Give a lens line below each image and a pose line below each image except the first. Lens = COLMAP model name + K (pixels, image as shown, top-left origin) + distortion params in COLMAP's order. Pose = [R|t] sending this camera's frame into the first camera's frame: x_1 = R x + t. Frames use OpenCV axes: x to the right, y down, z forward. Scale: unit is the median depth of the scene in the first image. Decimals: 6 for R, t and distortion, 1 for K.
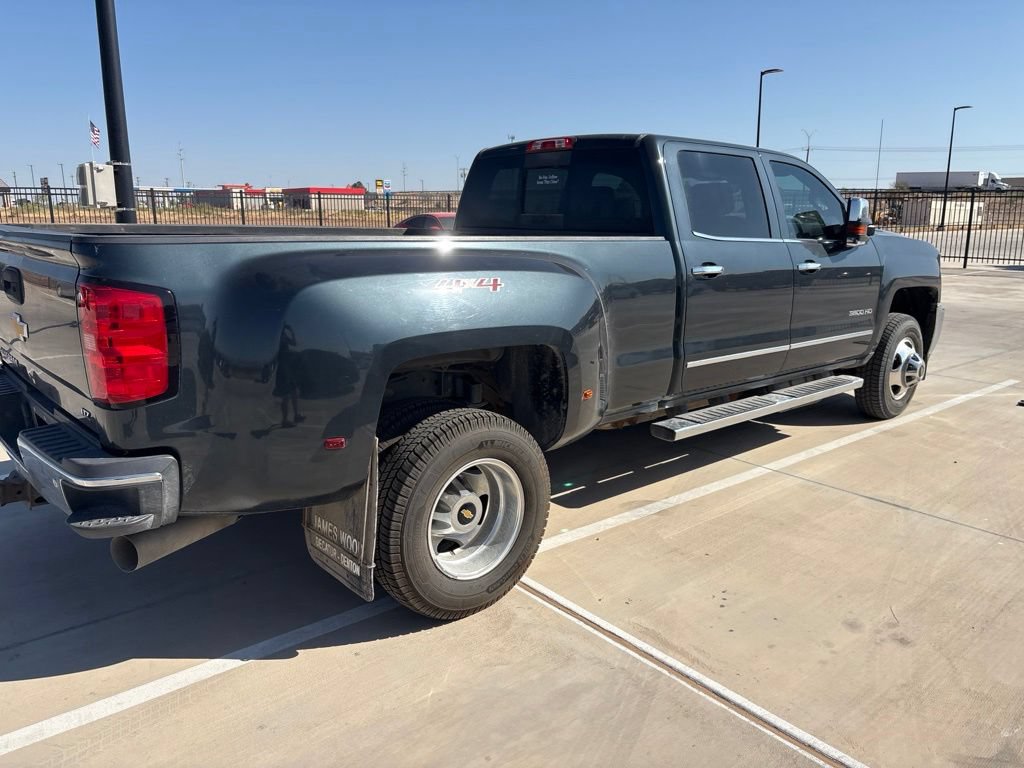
lens RADIAL K [[777.3, 0, 511.1], [0, 777.3, 384.7], [0, 0, 1]] dist [0.042569, -0.037963]
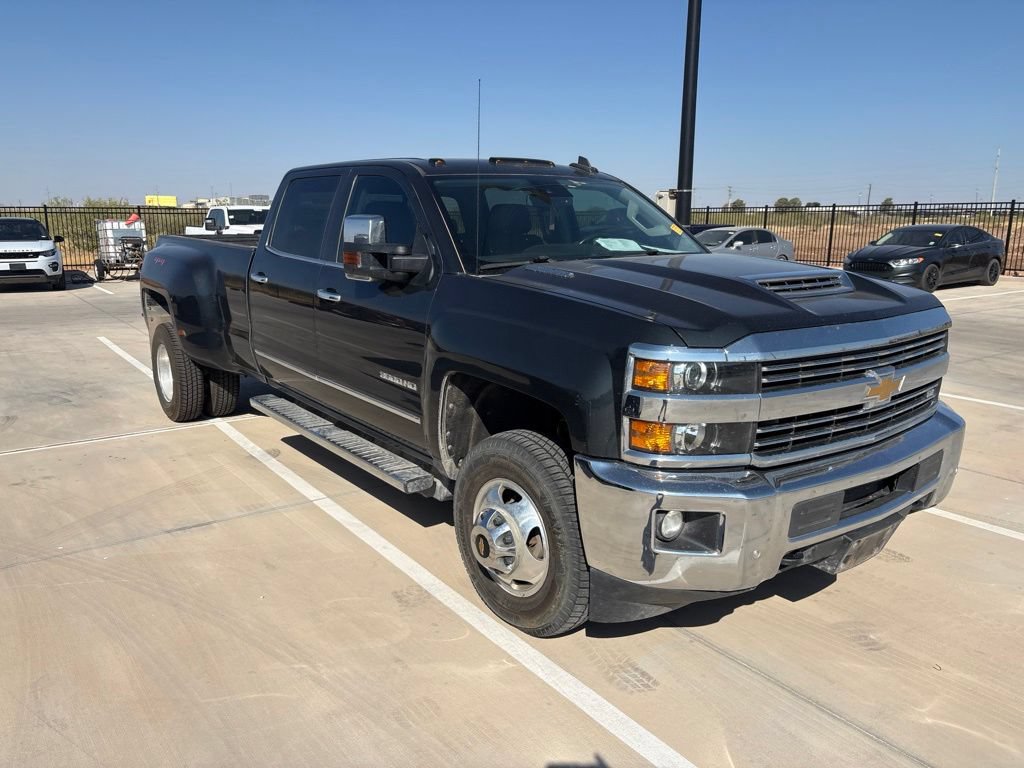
lens RADIAL K [[777.3, 0, 512.4], [0, 777.3, 388.4], [0, 0, 1]] dist [0.042569, -0.037963]
pose [[-0.083420, 0.214363, -0.973185, 1.736306], [-0.193250, 0.954570, 0.226827, -0.406754], [0.977597, 0.206990, -0.038204, 1.785755]]
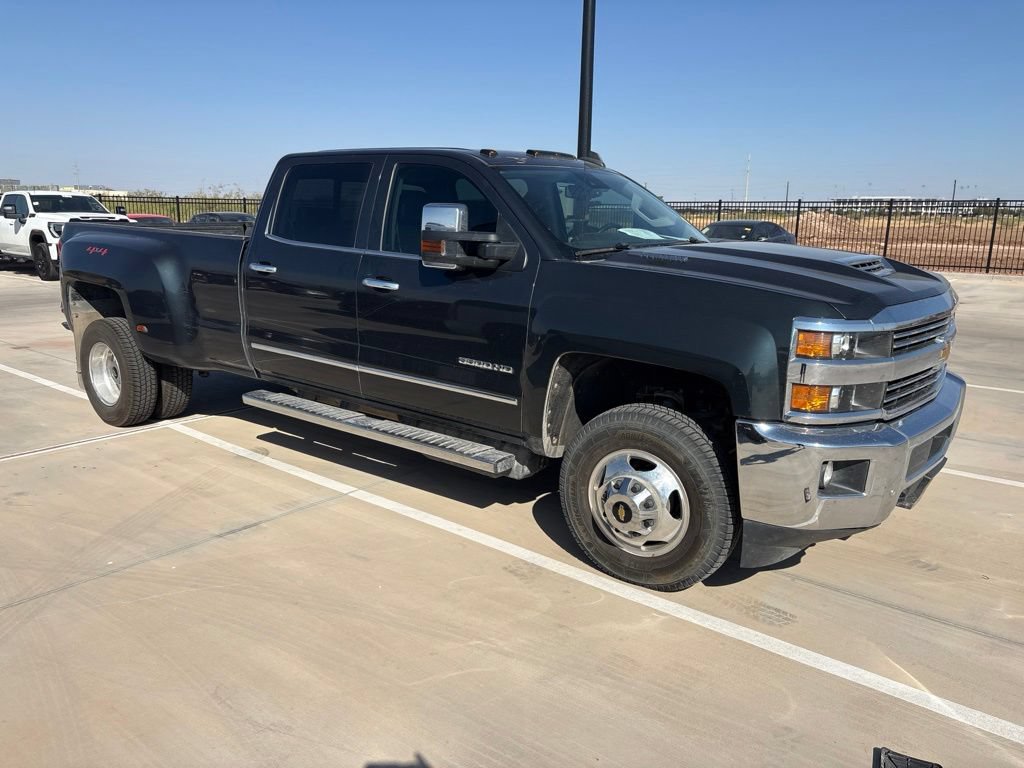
lens RADIAL K [[777.3, 0, 513.2], [0, 777.3, 378.6], [0, 0, 1]] dist [0.042569, -0.037963]
pose [[0.174133, 0.209414, -0.962197, 1.776056], [-0.202091, 0.963927, 0.173217, -0.322584], [0.963762, 0.164289, 0.210172, 1.394158]]
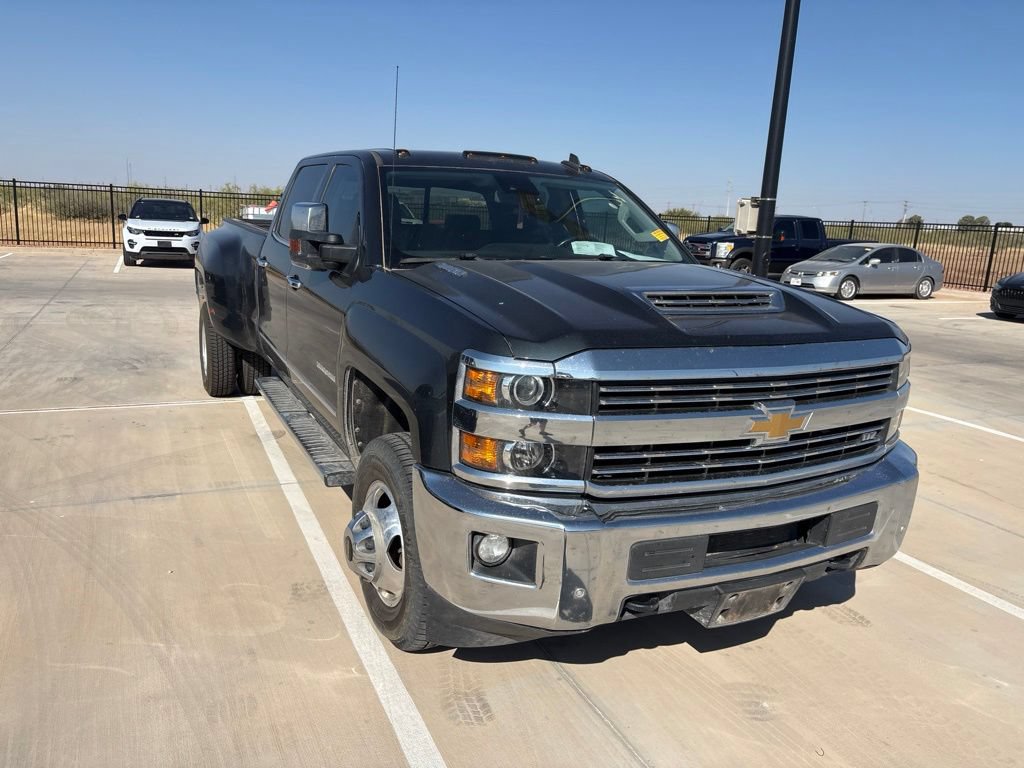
lens RADIAL K [[777.3, 0, 510.2], [0, 777.3, 392.5], [0, 0, 1]] dist [0.042569, -0.037963]
pose [[-0.273735, 0.201186, -0.940528, 1.636925], [-0.232706, 0.934971, 0.267725, -0.458909], [0.933229, 0.292153, -0.209117, 2.053302]]
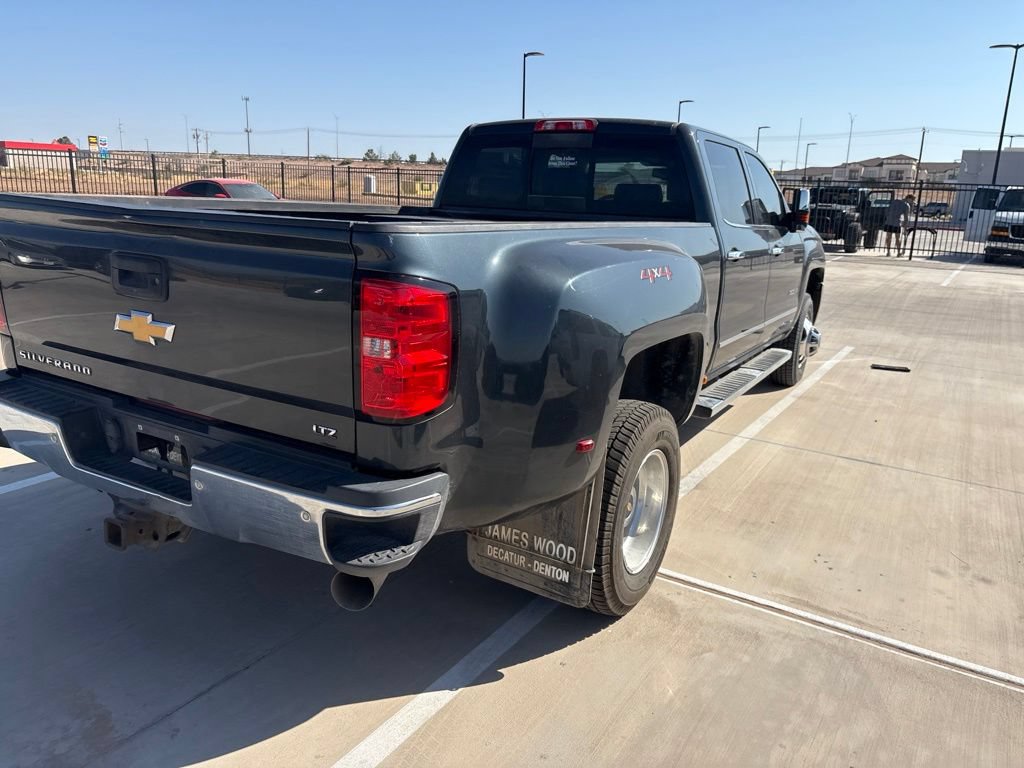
lens RADIAL K [[777.3, 0, 515.6], [0, 777.3, 379.4], [0, 0, 1]] dist [0.042569, -0.037963]
pose [[0.949988, -0.043236, 0.309280, -0.439950], [0.034695, 0.998851, 0.033066, -0.028970], [-0.310354, -0.020682, 0.950396, 0.099863]]
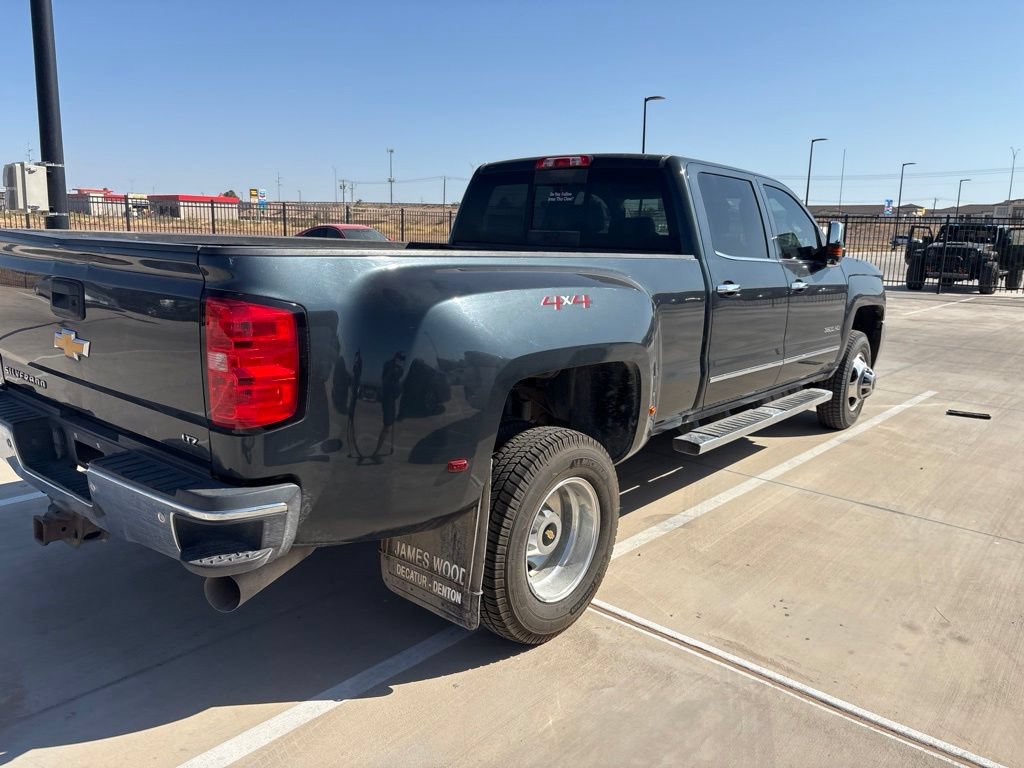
lens RADIAL K [[777.3, 0, 514.8], [0, 777.3, 386.1], [0, 0, 1]] dist [0.042569, -0.037963]
pose [[0.988144, -0.008847, 0.153275, -0.223232], [0.011409, 0.999809, -0.015846, -0.005426], [-0.153106, 0.017407, 0.988057, 0.030305]]
